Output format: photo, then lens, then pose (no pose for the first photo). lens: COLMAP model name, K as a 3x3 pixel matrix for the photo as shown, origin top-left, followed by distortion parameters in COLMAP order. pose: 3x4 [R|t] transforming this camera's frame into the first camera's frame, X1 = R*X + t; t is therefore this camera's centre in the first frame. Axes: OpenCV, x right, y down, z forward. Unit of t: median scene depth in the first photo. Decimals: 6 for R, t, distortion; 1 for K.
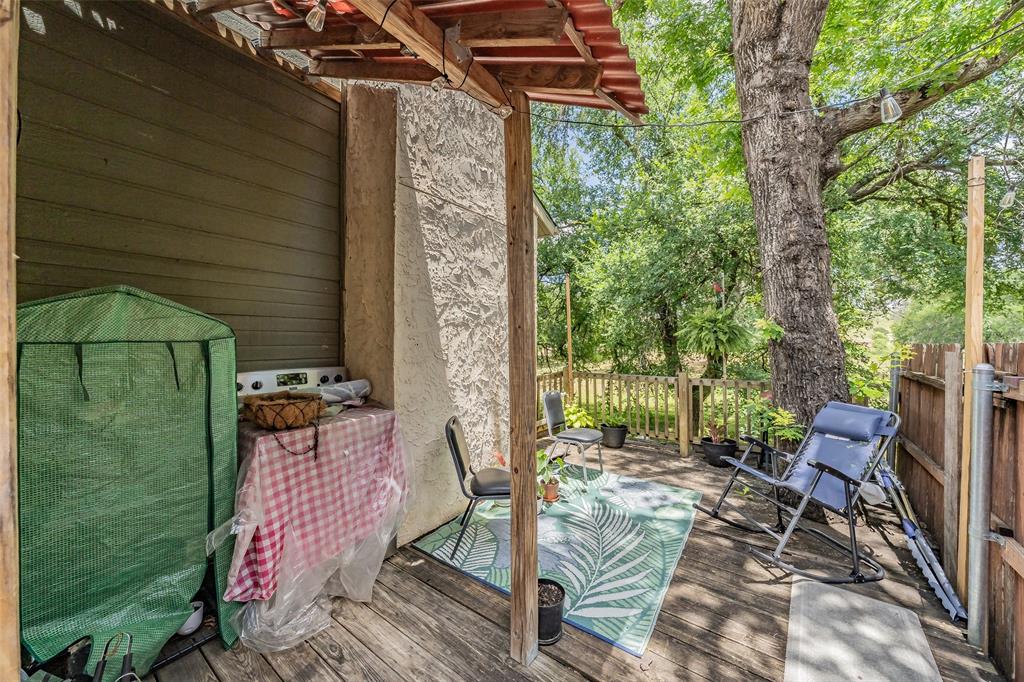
lens RADIAL K [[367.9, 0, 516.9], [0, 367.9, 338.6], [0, 0, 1]] dist [0.000682, 0.000071]
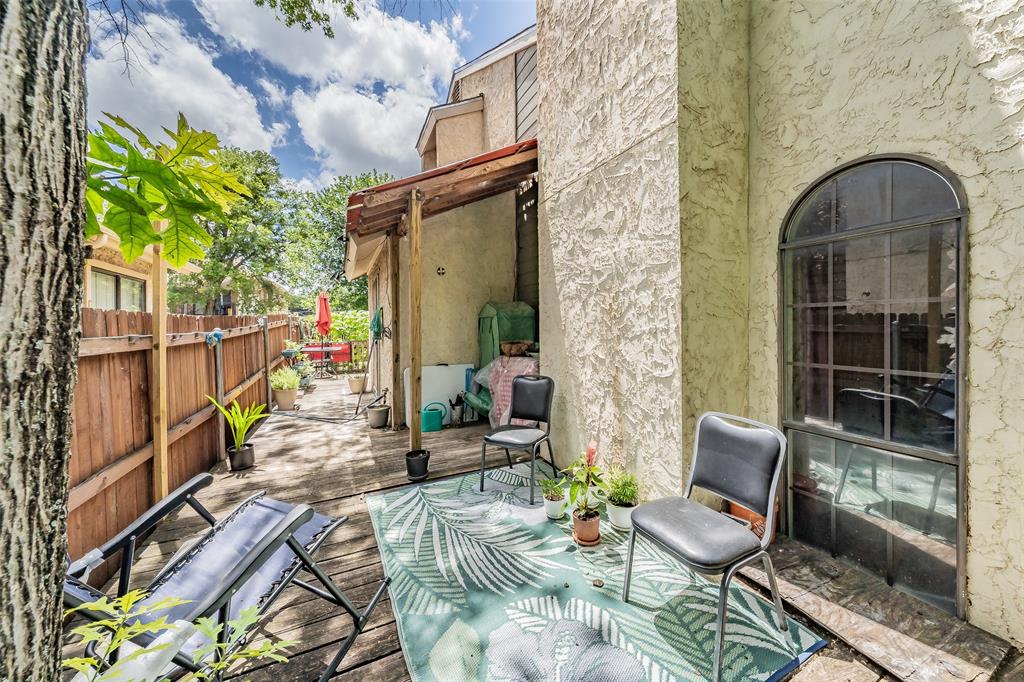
lens RADIAL K [[354.8, 0, 511.7], [0, 354.8, 327.2], [0, 0, 1]] dist [0.000420, -0.000020]
pose [[-0.477390, 0.008431, -0.878651, 0.762673], [0.010276, 0.999939, 0.004011, 0.039186], [0.878632, -0.007114, -0.477447, 1.246665]]
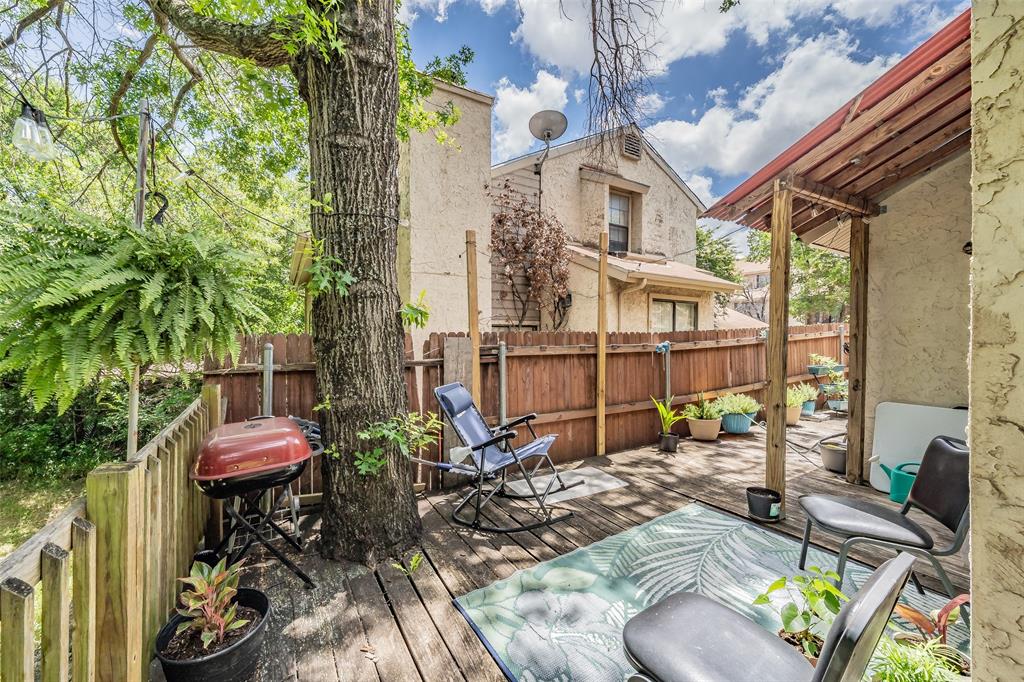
lens RADIAL K [[374.1, 0, 467.8], [0, 374.1, 338.6], [0, 0, 1]] dist [-0.000405, -0.000031]
pose [[-0.891704, 0.001309, 0.452617, 0.258479], [0.001477, 0.999999, 0.000017, 0.025503], [-0.452616, 0.000684, -0.891705, 1.649417]]
